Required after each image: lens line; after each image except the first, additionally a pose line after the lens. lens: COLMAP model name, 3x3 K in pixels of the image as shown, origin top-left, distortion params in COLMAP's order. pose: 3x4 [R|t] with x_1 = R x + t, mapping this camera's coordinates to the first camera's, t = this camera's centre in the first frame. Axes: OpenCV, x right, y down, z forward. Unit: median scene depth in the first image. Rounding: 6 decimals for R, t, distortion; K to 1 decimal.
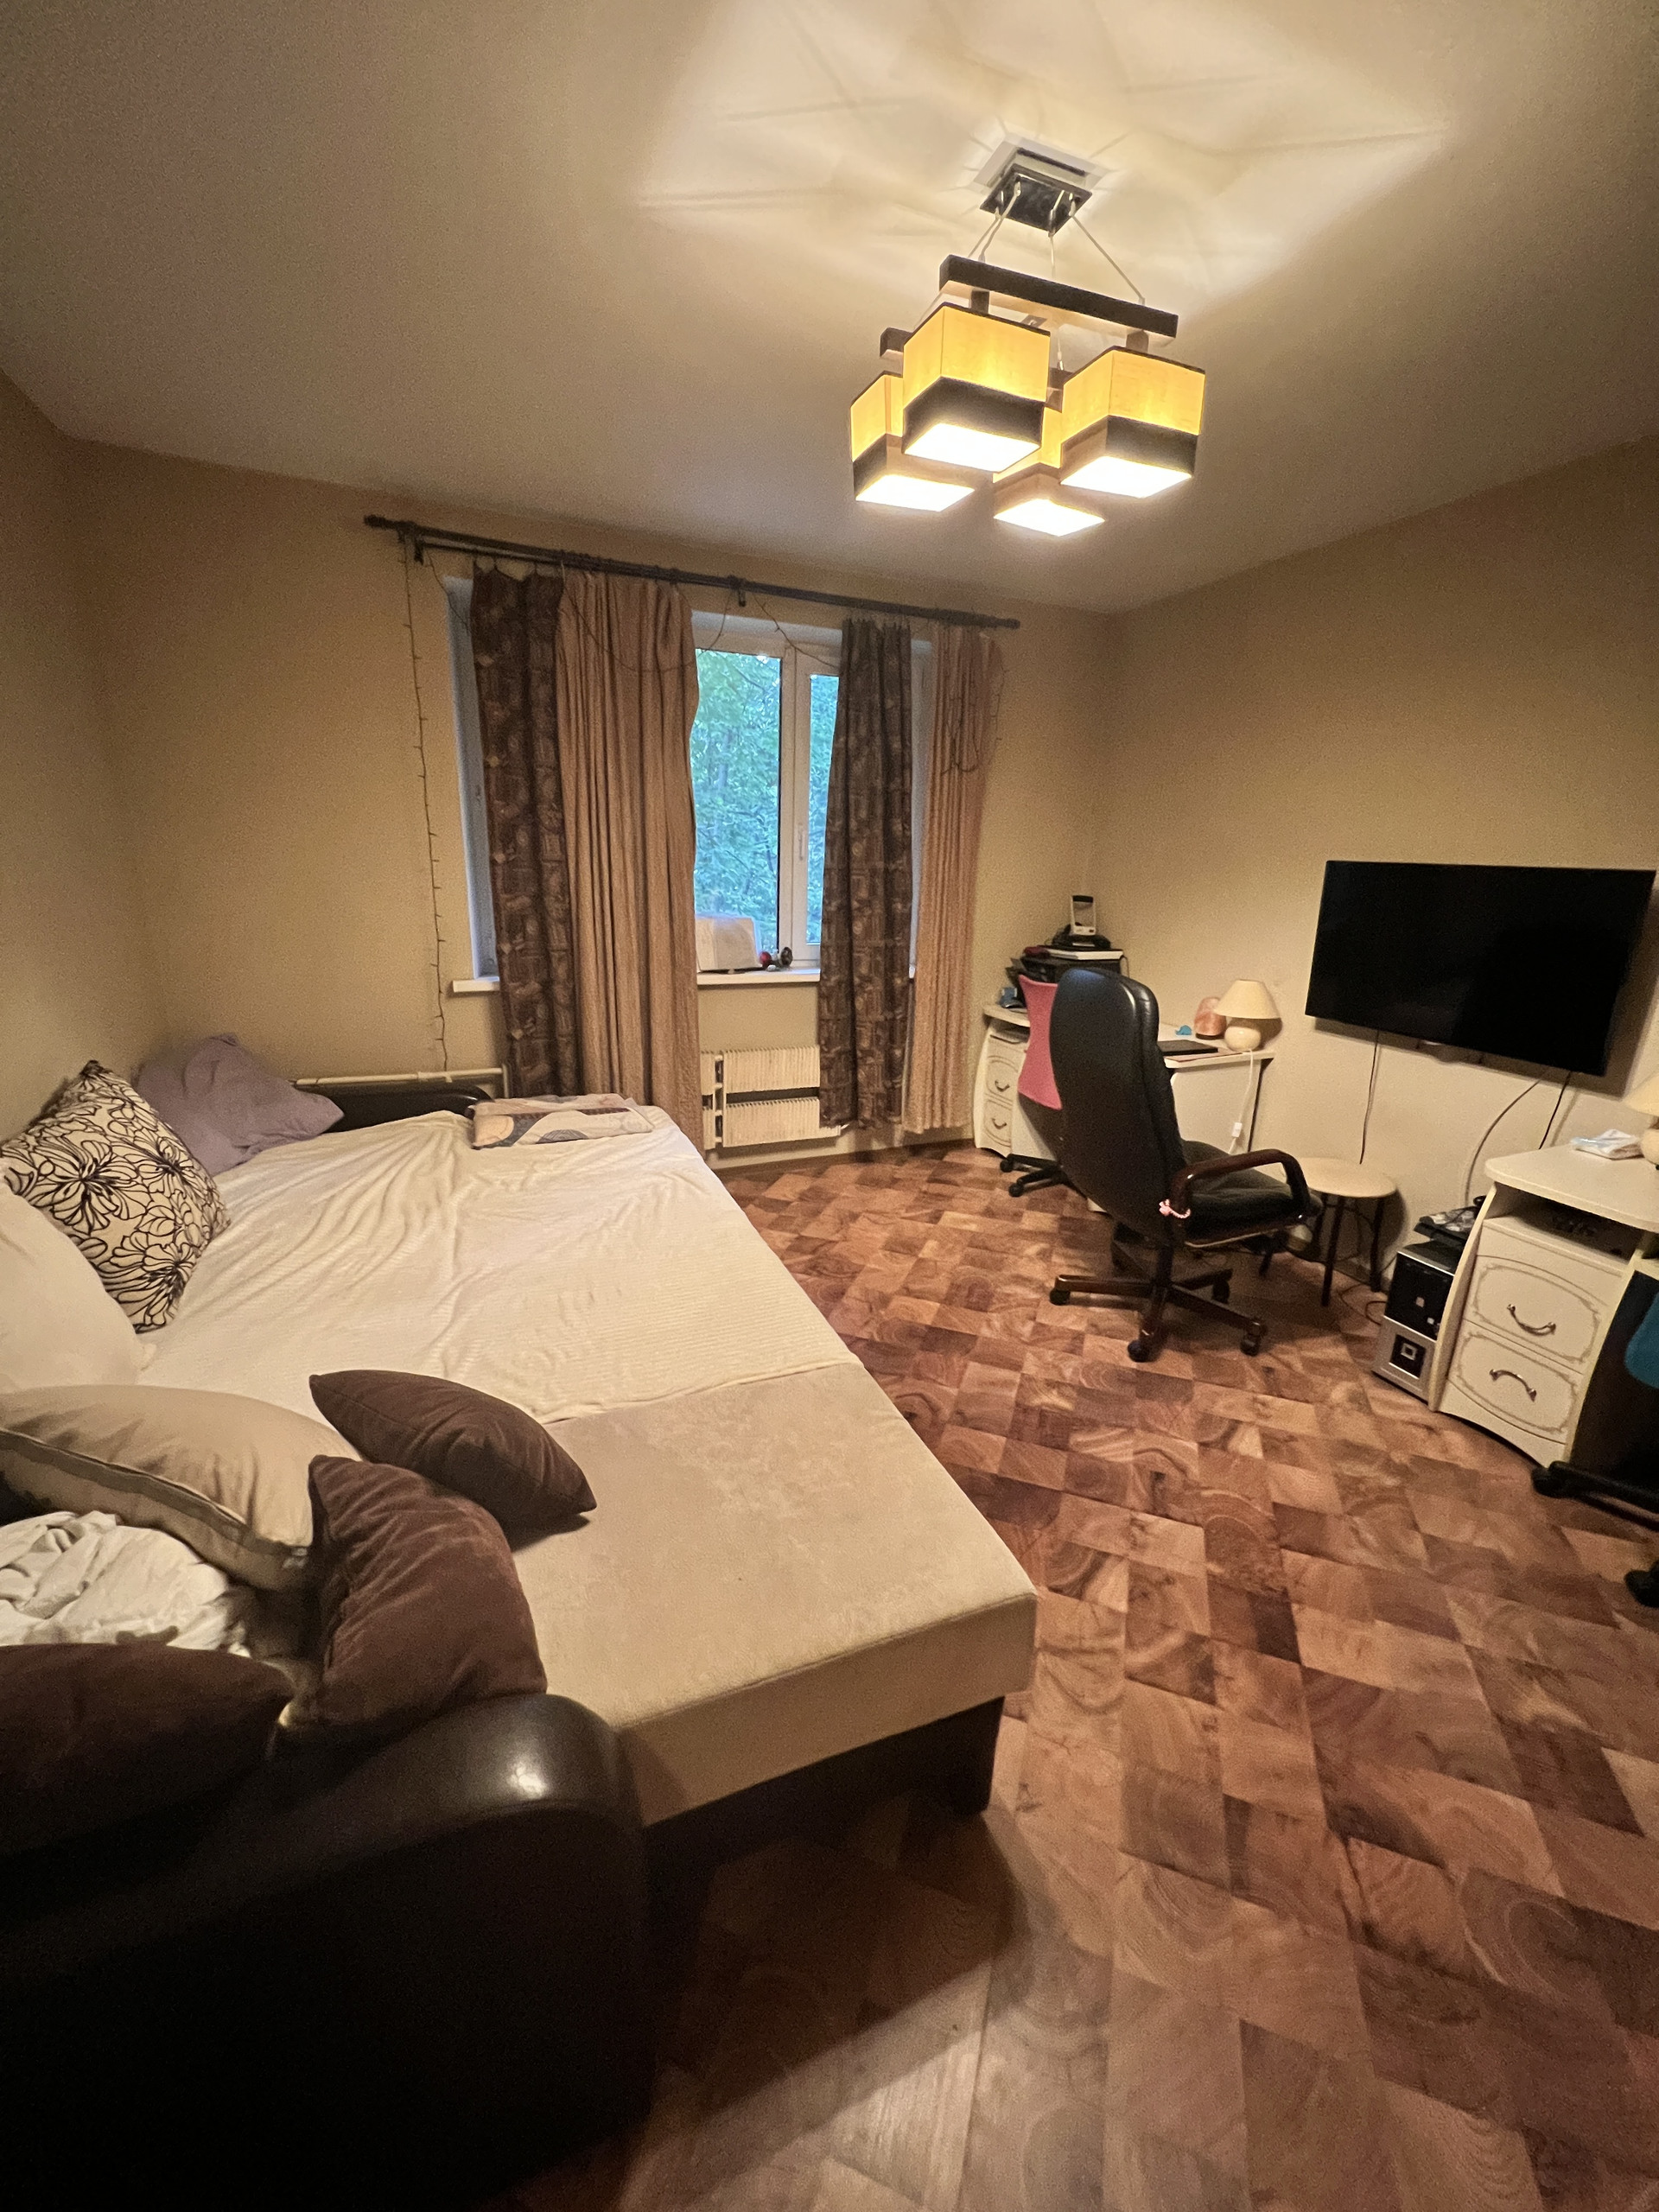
lens RADIAL K [[882.9, 0, 825.4], [0, 882.9, 1108.7], [0, 0, 1]] dist [-0.002092, 0.000567]
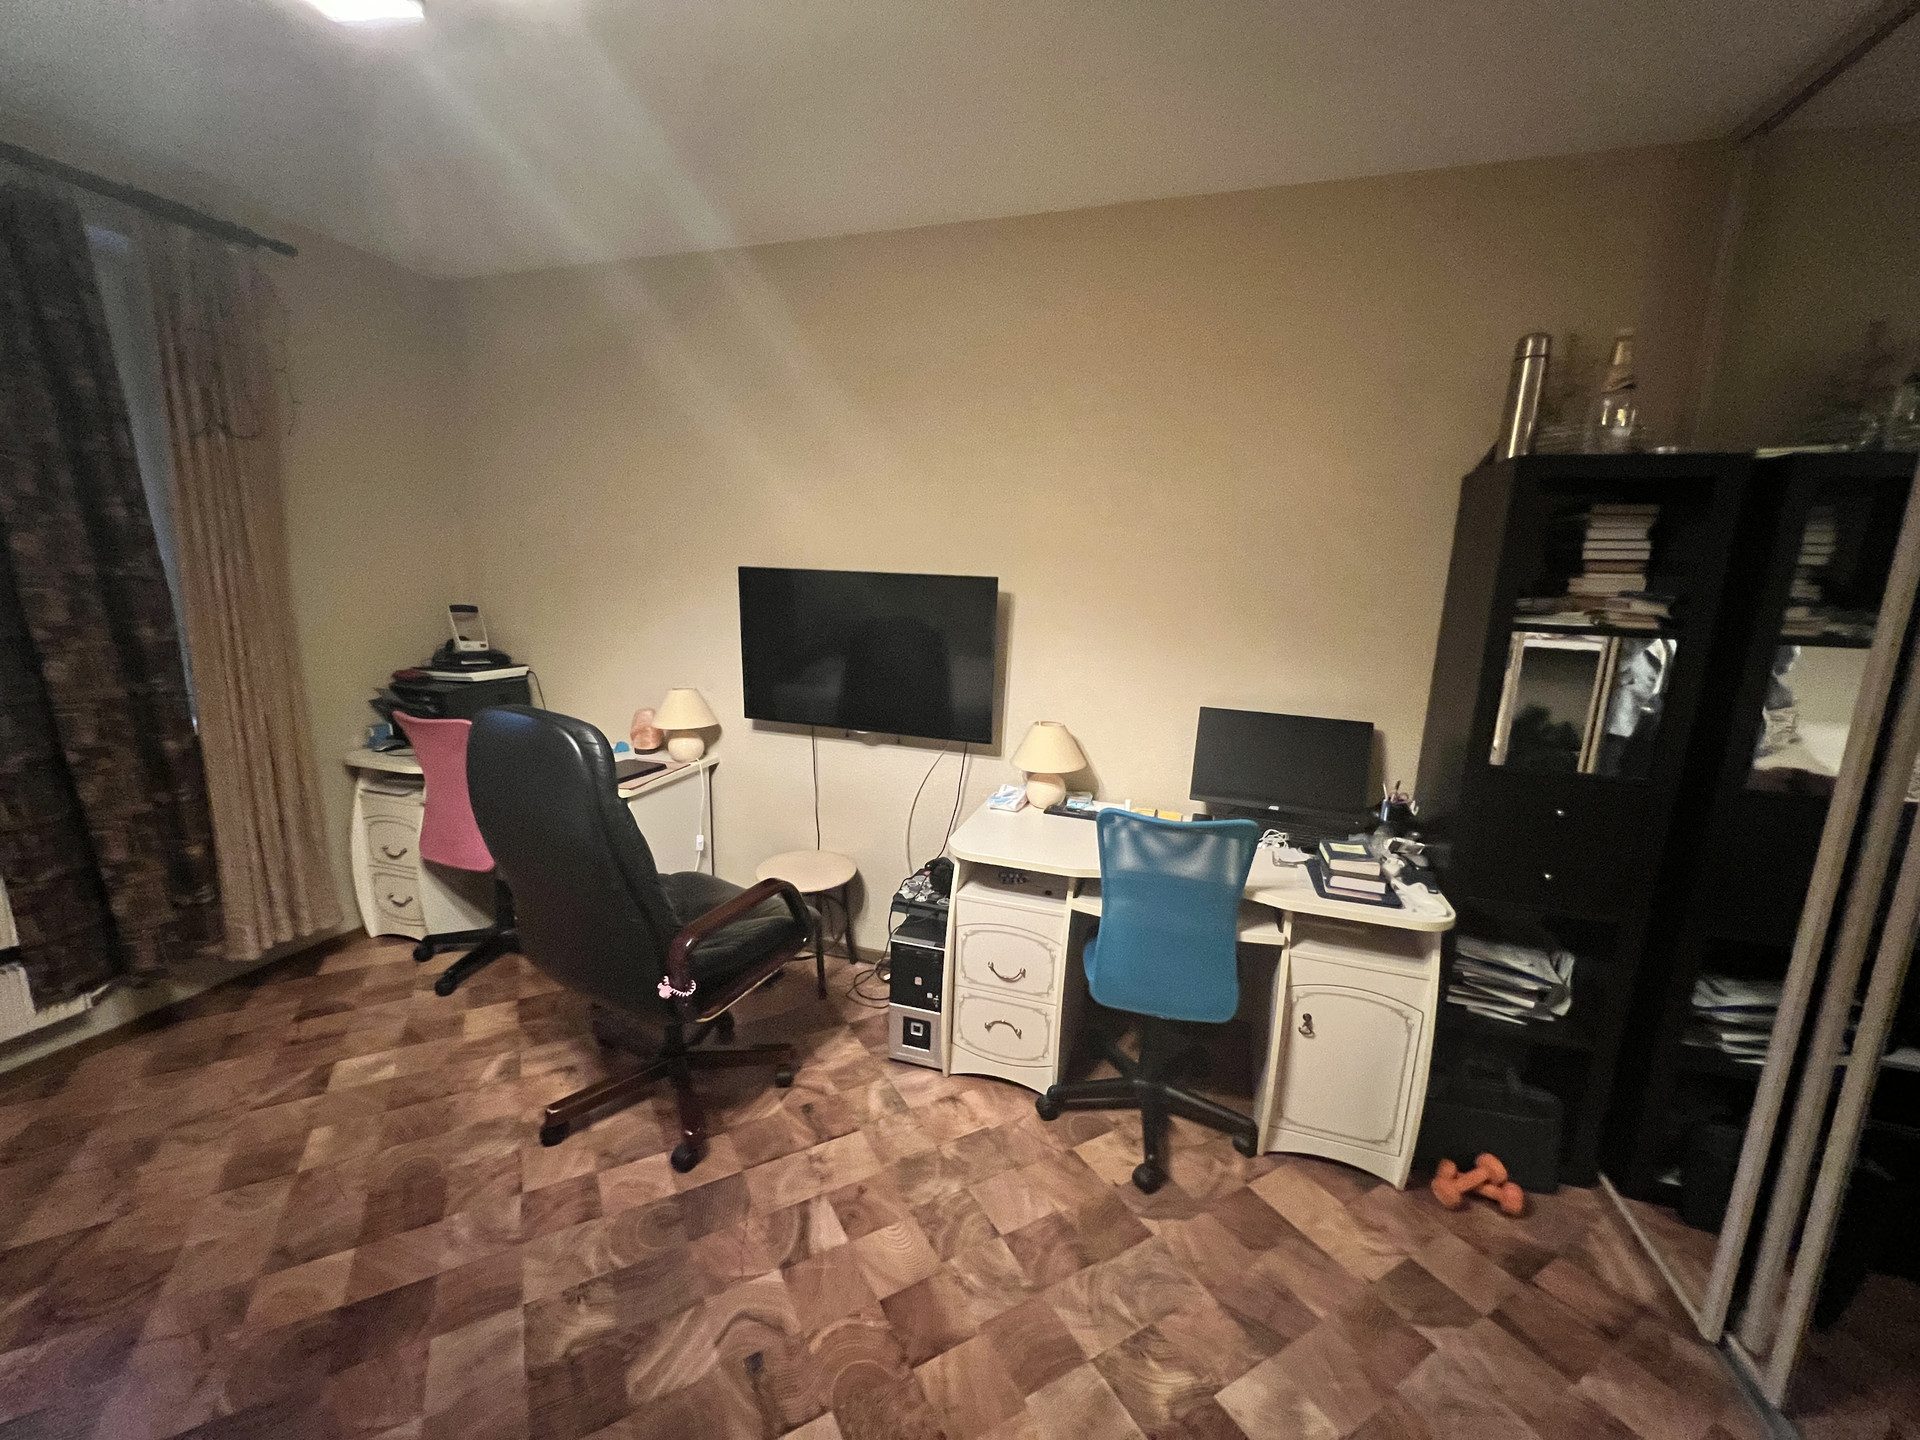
lens RADIAL K [[766.4, 0, 952.1], [0, 766.4, 718.9], [0, 0, 1]] dist [-0.002092, 0.000567]
pose [[0.654995, -0.142192, 0.742134, 0.054921], [0.196801, 0.980341, 0.014139, -0.073491], [-0.729555, 0.136792, 0.670102, 0.254548]]
